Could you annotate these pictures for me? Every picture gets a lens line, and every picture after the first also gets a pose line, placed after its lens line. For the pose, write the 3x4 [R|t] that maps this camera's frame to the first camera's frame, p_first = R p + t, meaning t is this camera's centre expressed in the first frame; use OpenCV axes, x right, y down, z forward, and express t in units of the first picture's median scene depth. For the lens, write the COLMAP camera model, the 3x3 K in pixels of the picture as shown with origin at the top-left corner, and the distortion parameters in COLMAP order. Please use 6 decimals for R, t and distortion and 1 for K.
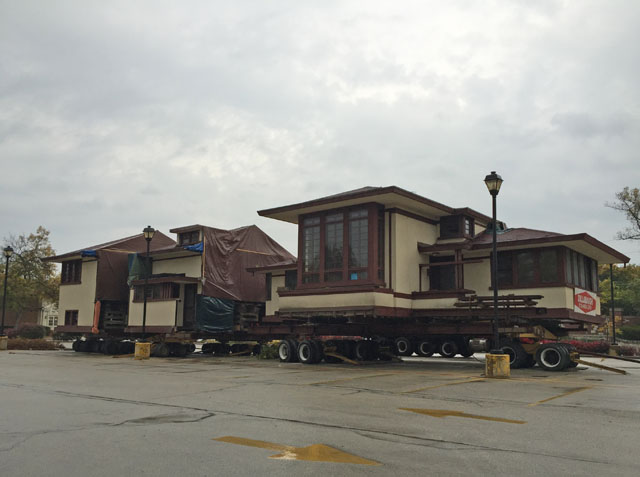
lens RADIAL K [[564.3, 0, 320.6], [0, 564.3, 239.1], [0, 0, 1]] dist [0.049520, 0.003310]
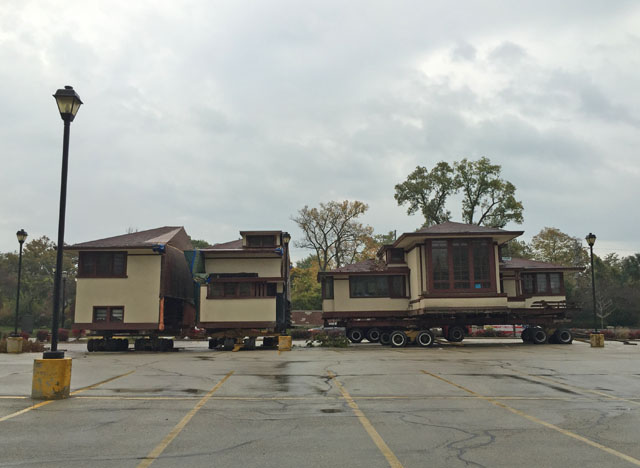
lens RADIAL K [[611.1, 0, 319.1], [0, 611.1, 232.9], [0, 0, 1]] dist [-0.012848, 0.000000]
pose [[0.767646, 0.073495, 0.636645, -0.884261], [-0.085399, 0.996274, -0.012040, -0.012705], [-0.635158, -0.045126, 0.771063, 0.019493]]
